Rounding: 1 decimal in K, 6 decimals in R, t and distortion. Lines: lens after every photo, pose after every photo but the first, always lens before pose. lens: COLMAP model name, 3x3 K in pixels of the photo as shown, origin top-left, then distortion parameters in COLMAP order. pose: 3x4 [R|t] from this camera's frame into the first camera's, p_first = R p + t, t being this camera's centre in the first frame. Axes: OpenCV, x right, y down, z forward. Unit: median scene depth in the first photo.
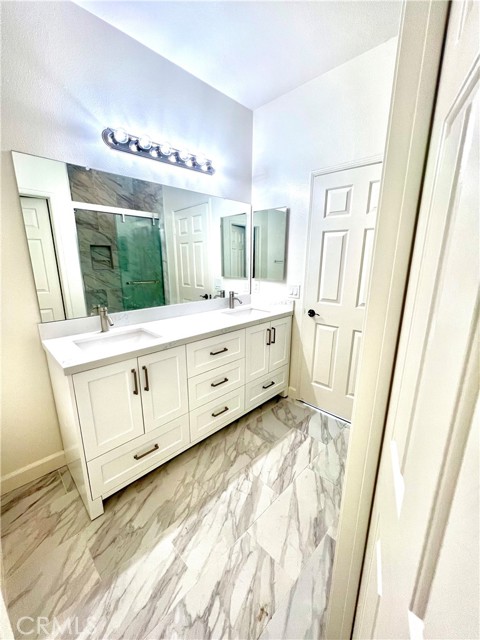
lens RADIAL K [[255.6, 0, 241.8], [0, 255.6, 319.9], [0, 0, 1]] dist [-0.001674, 0.000384]
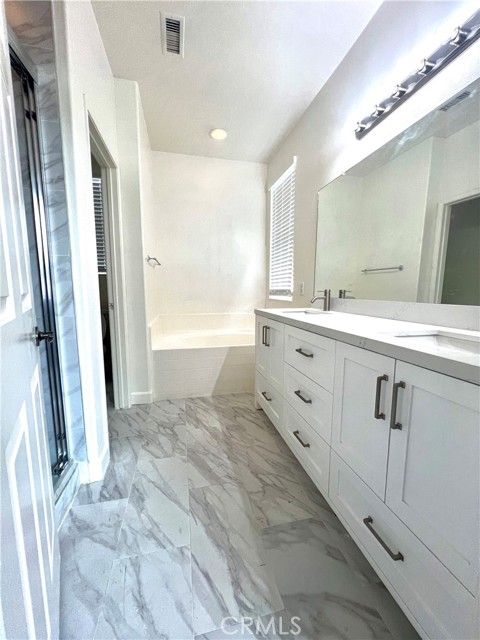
lens RADIAL K [[255.6, 0, 241.8], [0, 255.6, 319.9], [0, 0, 1]] dist [-0.001674, 0.000384]
pose [[-0.529726, 0.092235, -0.843139, 0.756807], [-0.206940, 0.949973, 0.233938, -0.129614], [0.822536, 0.298402, -0.484139, 1.421739]]
